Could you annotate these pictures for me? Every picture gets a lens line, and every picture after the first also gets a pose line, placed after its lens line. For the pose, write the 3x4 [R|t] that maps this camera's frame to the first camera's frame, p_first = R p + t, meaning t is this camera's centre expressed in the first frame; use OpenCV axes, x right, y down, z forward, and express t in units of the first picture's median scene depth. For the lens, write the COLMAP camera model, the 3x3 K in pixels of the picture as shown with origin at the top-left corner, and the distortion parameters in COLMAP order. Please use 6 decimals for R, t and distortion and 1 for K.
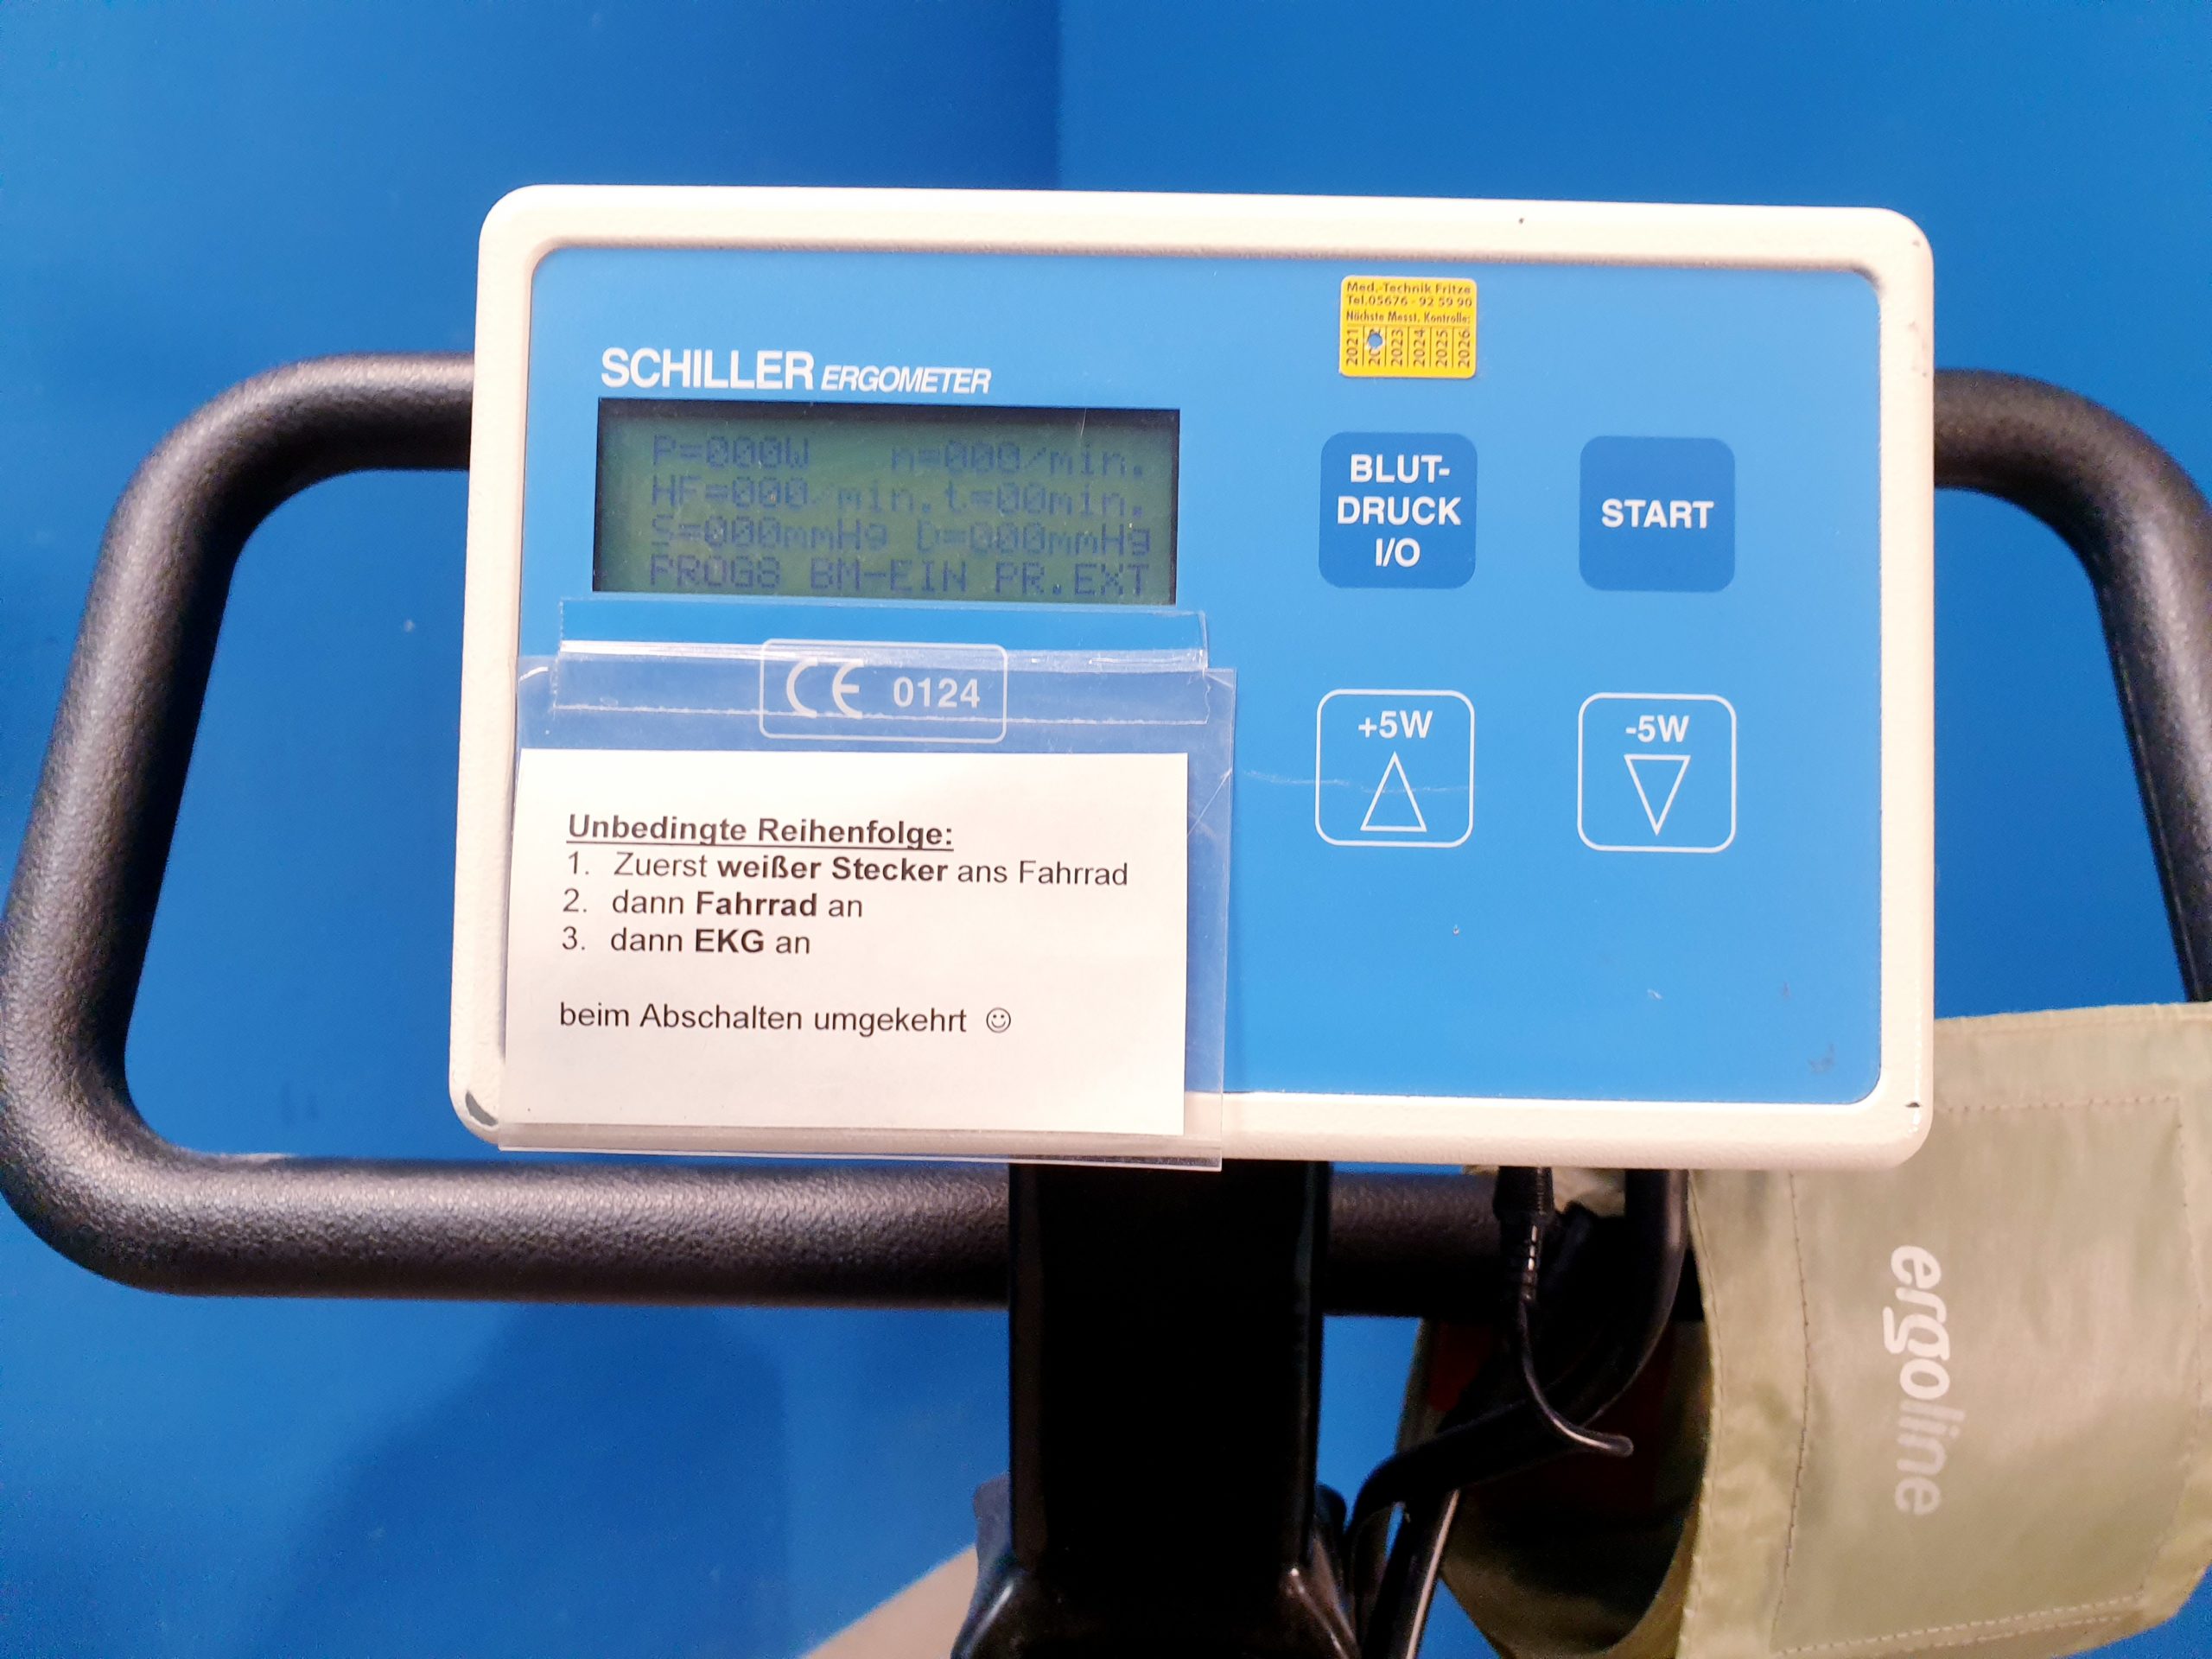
lens RADIAL K [[1836.3, 0, 1111.0], [0, 1836.3, 880.9], [0, 0, 1]] dist [0.161405, -0.486223]
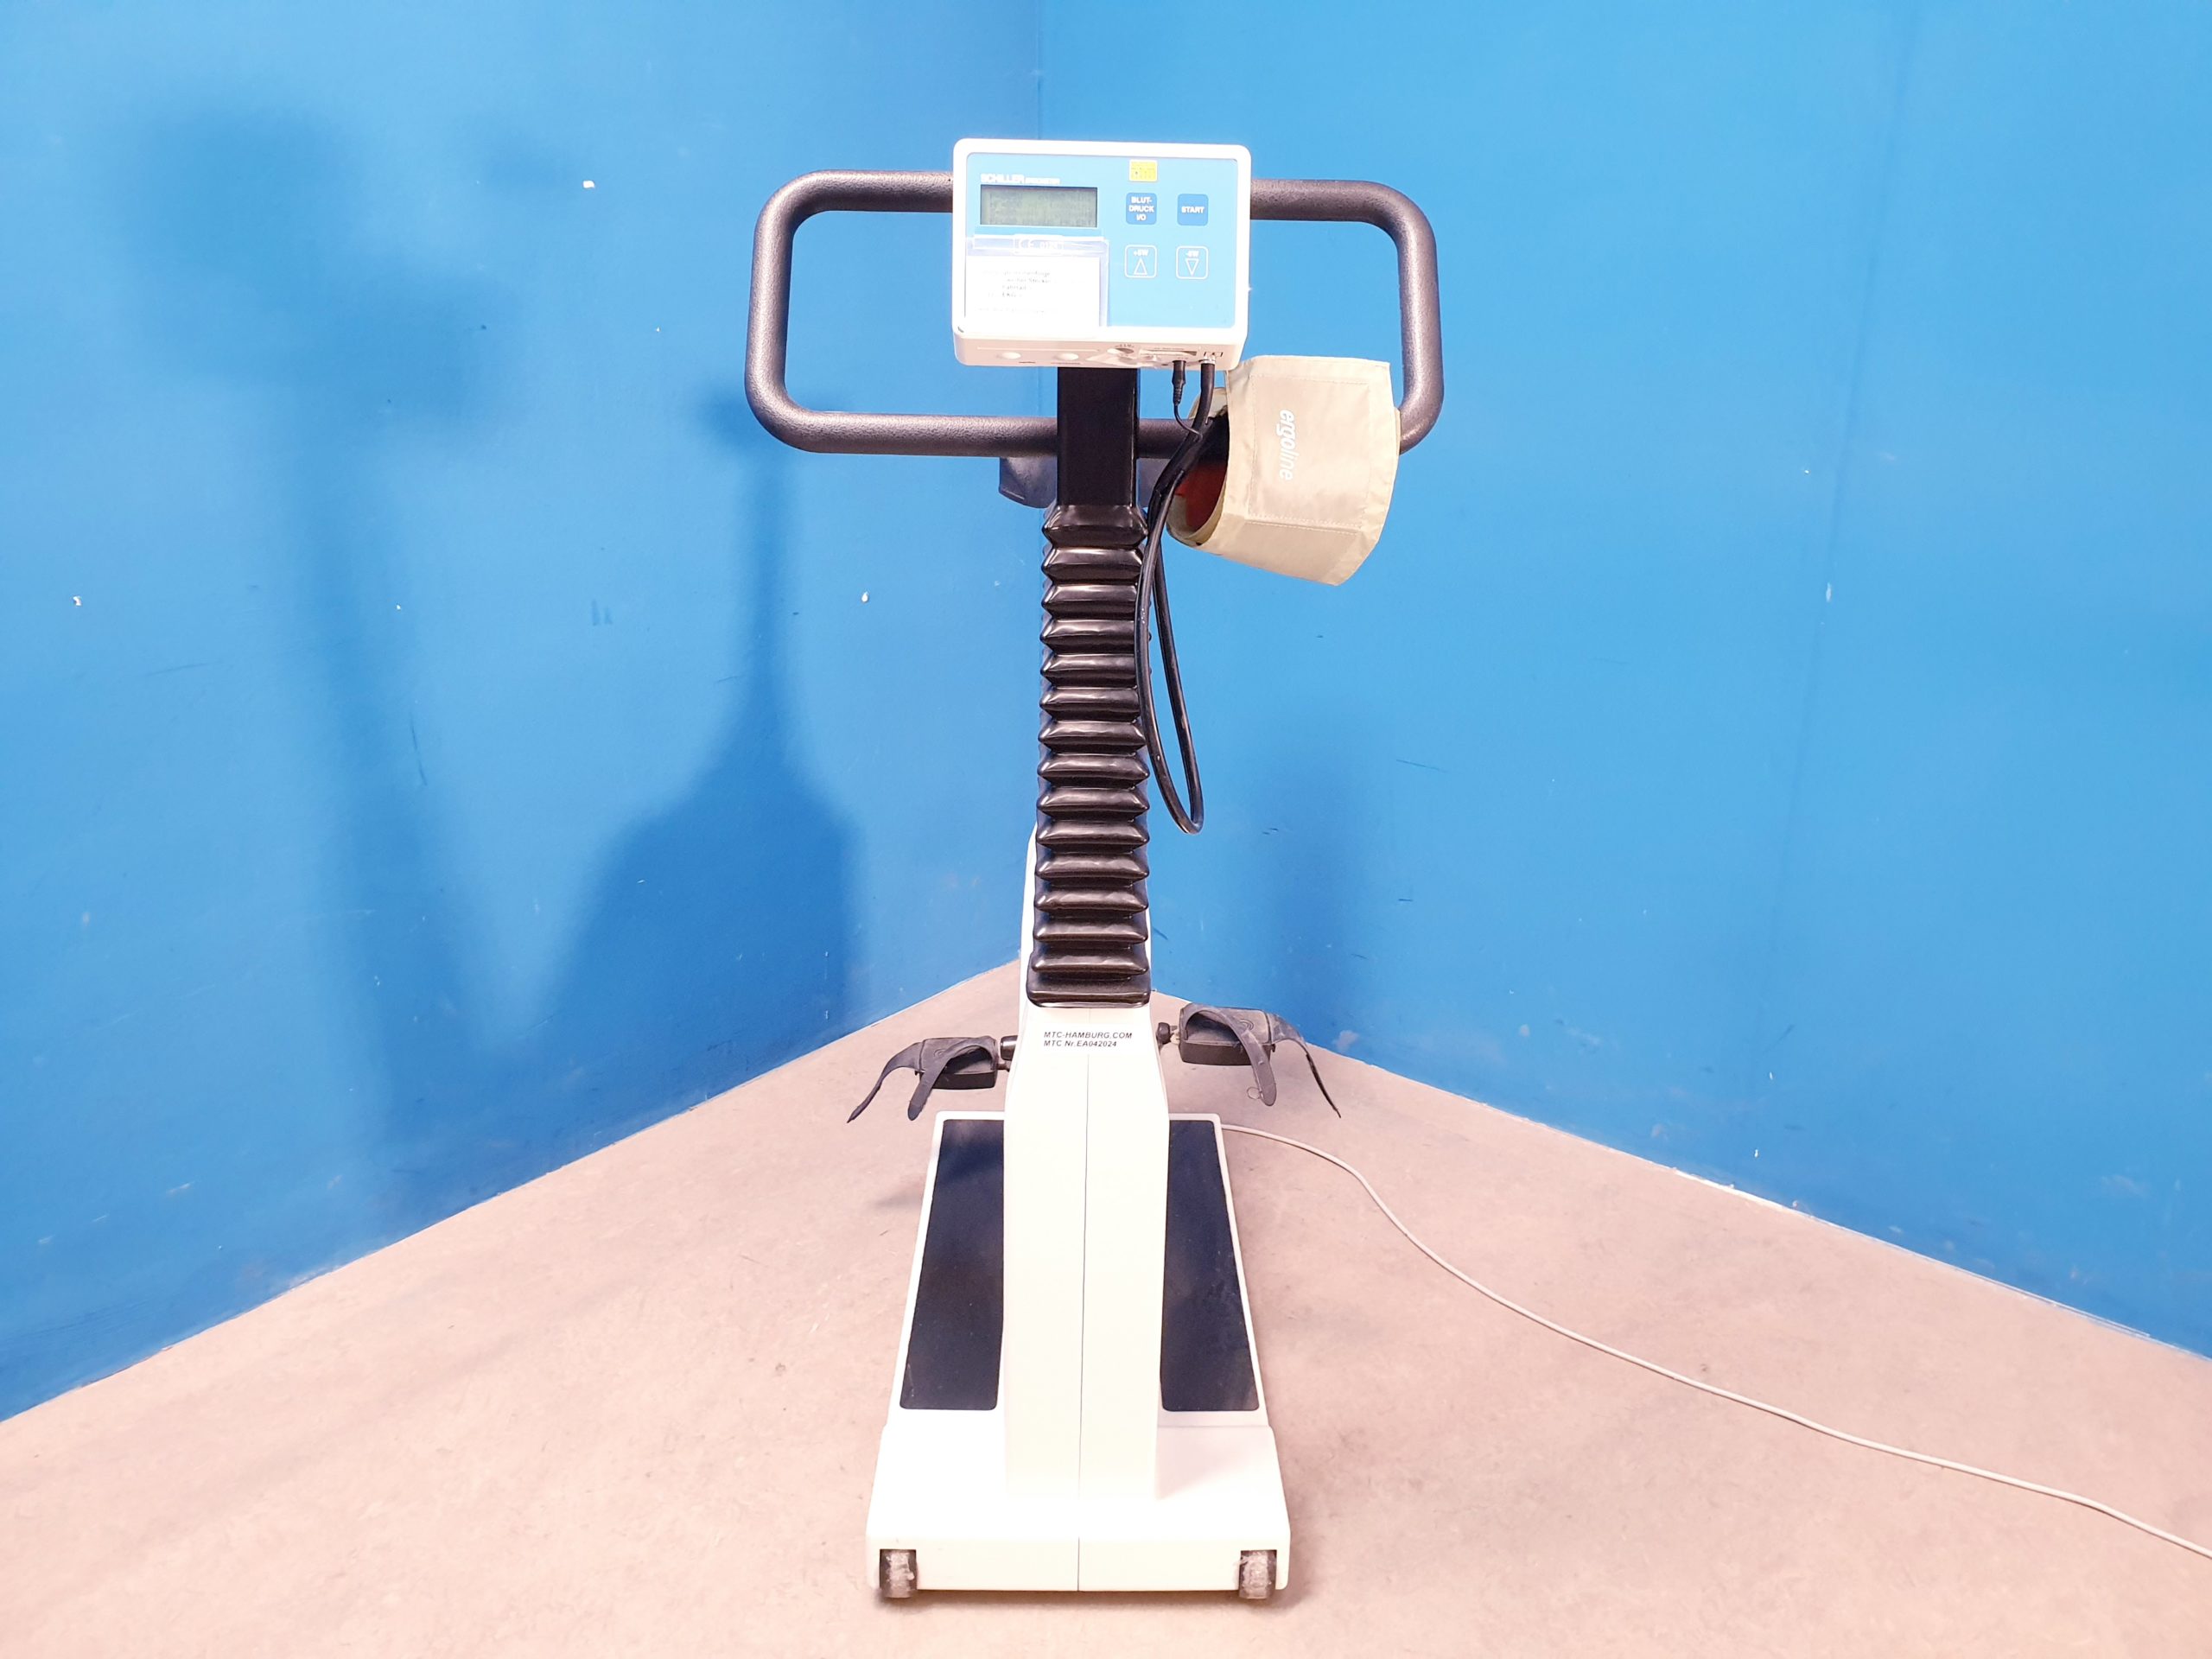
lens RADIAL K [[1837.2, 0, 1106.0], [0, 1837.2, 829.5], [0, 0, 1]] dist [0.081927, -0.197443]
pose [[0.999658, -0.002209, 0.026067, -0.073868], [0.000298, 0.997324, 0.073108, 1.106915], [-0.026159, -0.073075, 0.996983, -4.097975]]
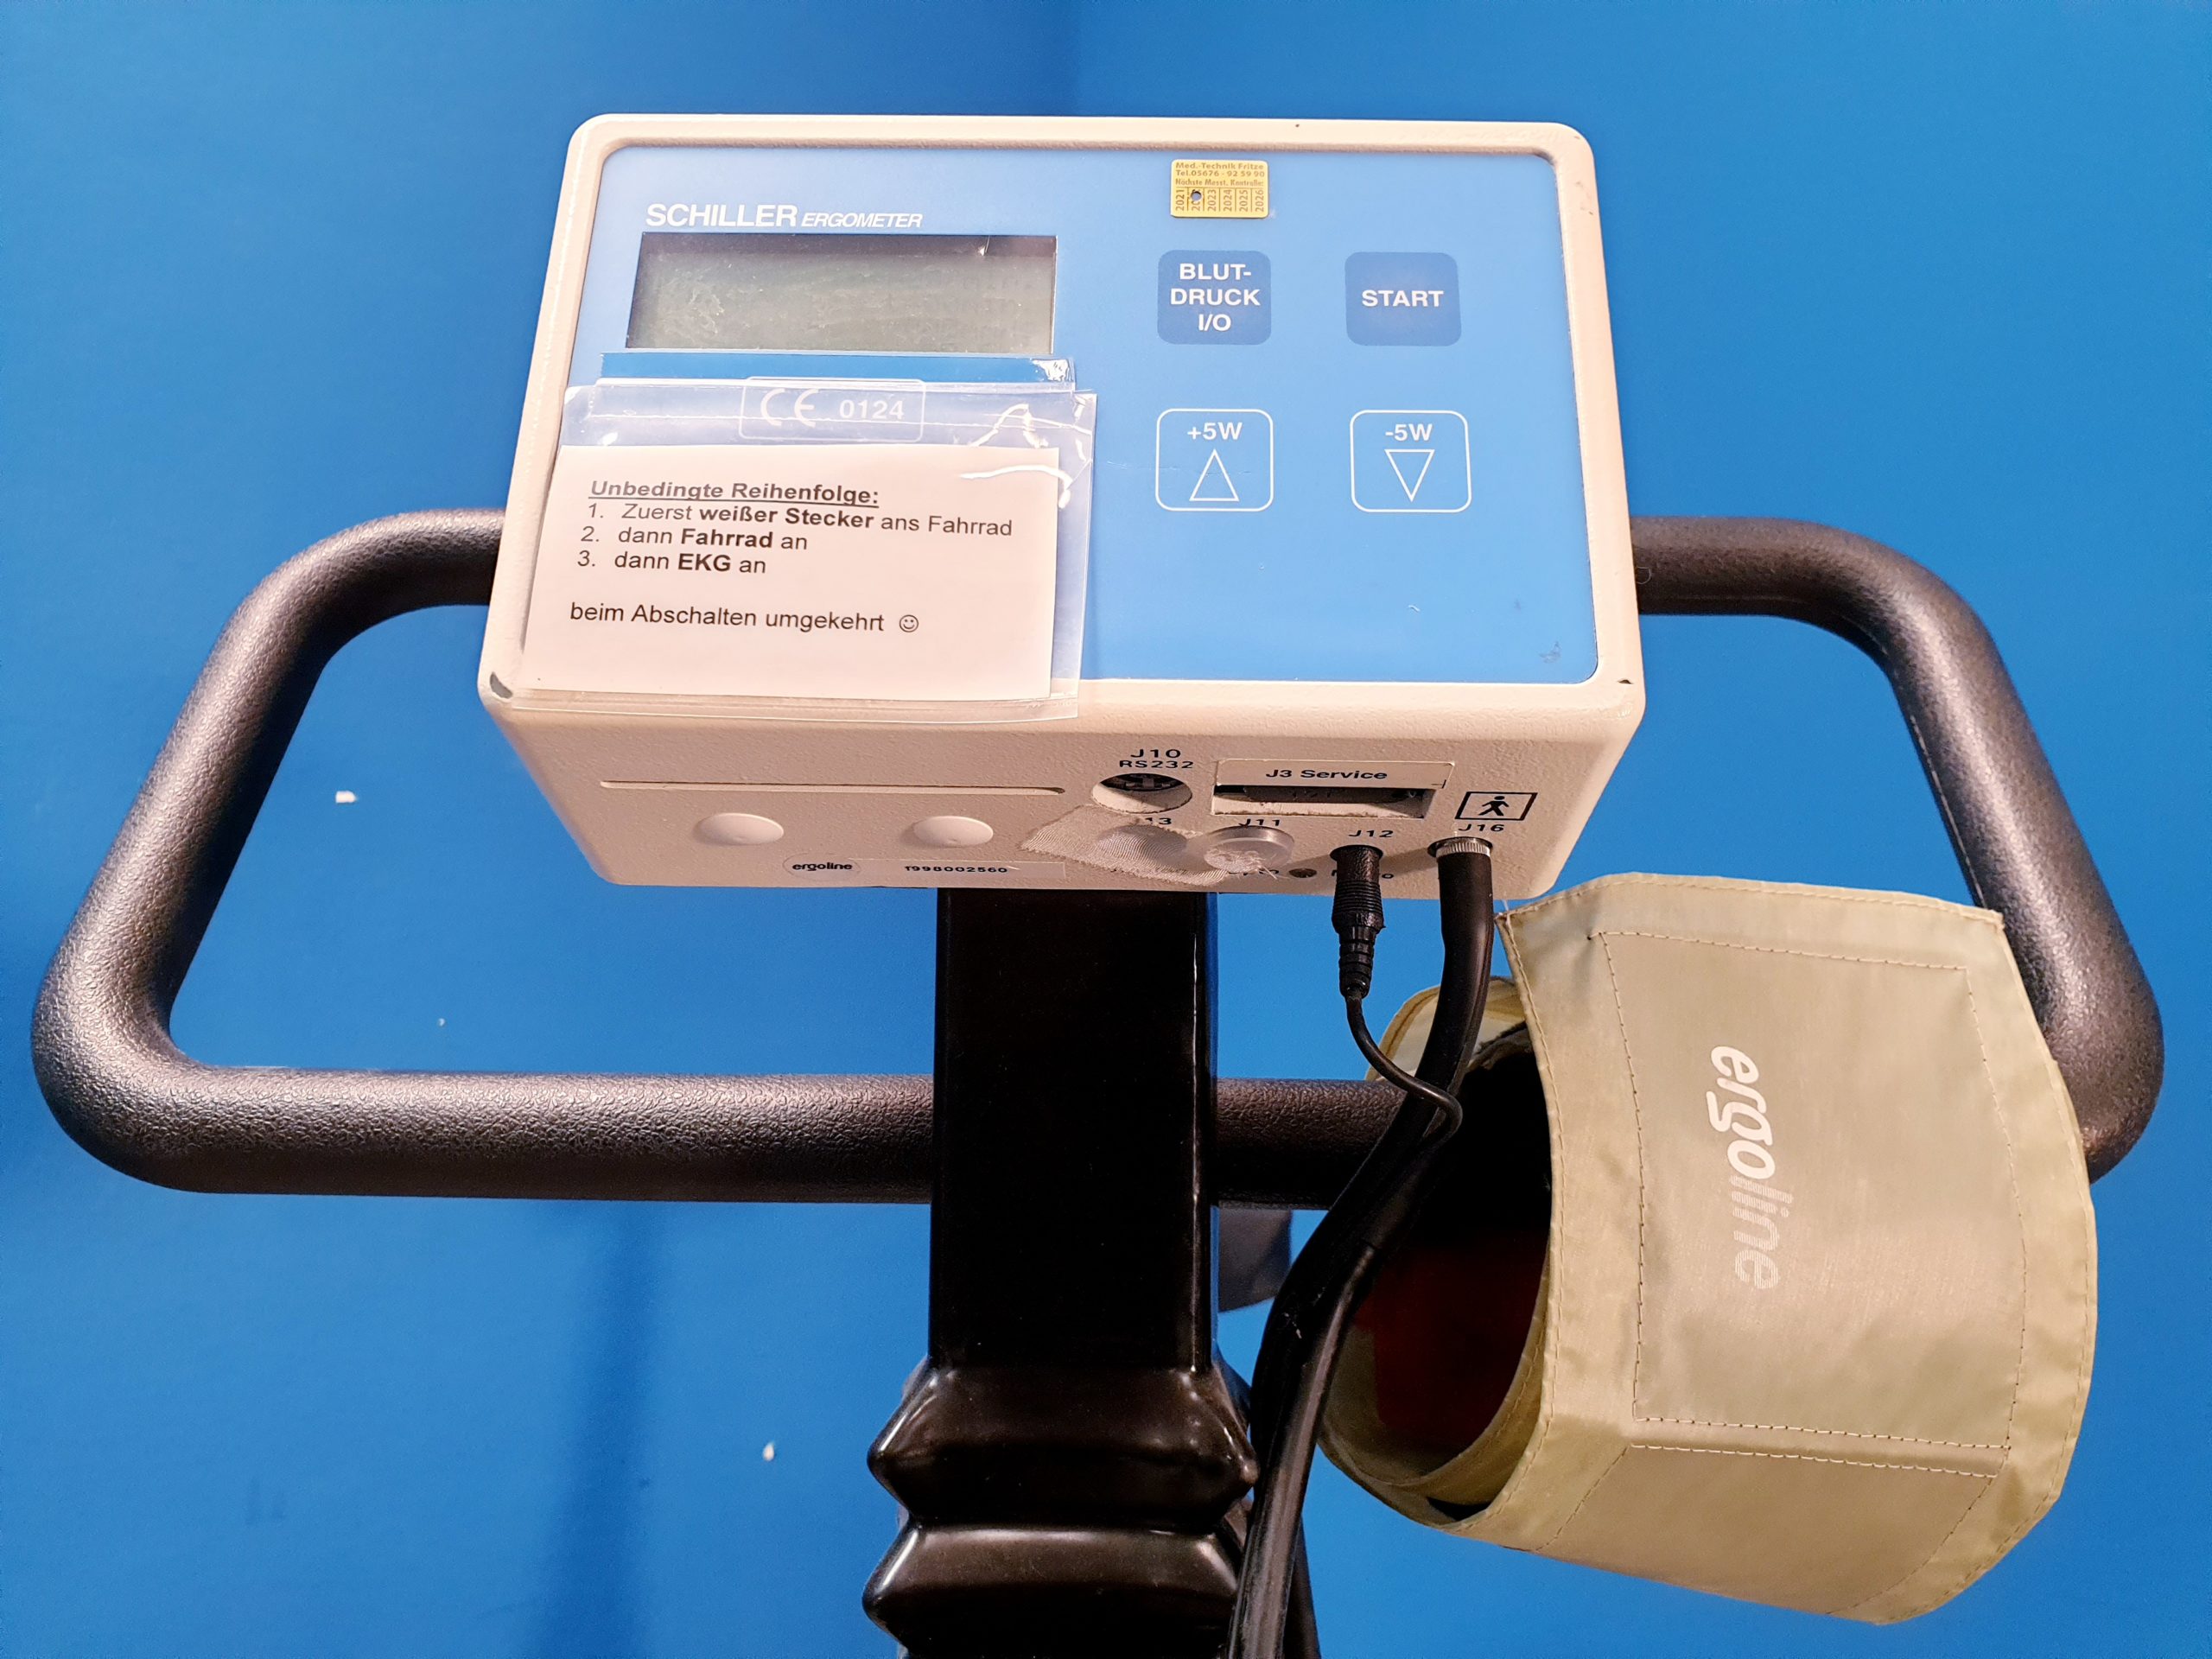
lens RADIAL K [[1837.2, 0, 1106.0], [0, 1837.2, 829.5], [0, 0, 1]] dist [0.081927, -0.197443]
pose [[0.999862, 0.000365, -0.016611, 0.097614], [-0.005900, 0.942396, -0.334448, 0.631995], [0.015532, 0.334500, 0.942268, -0.160993]]
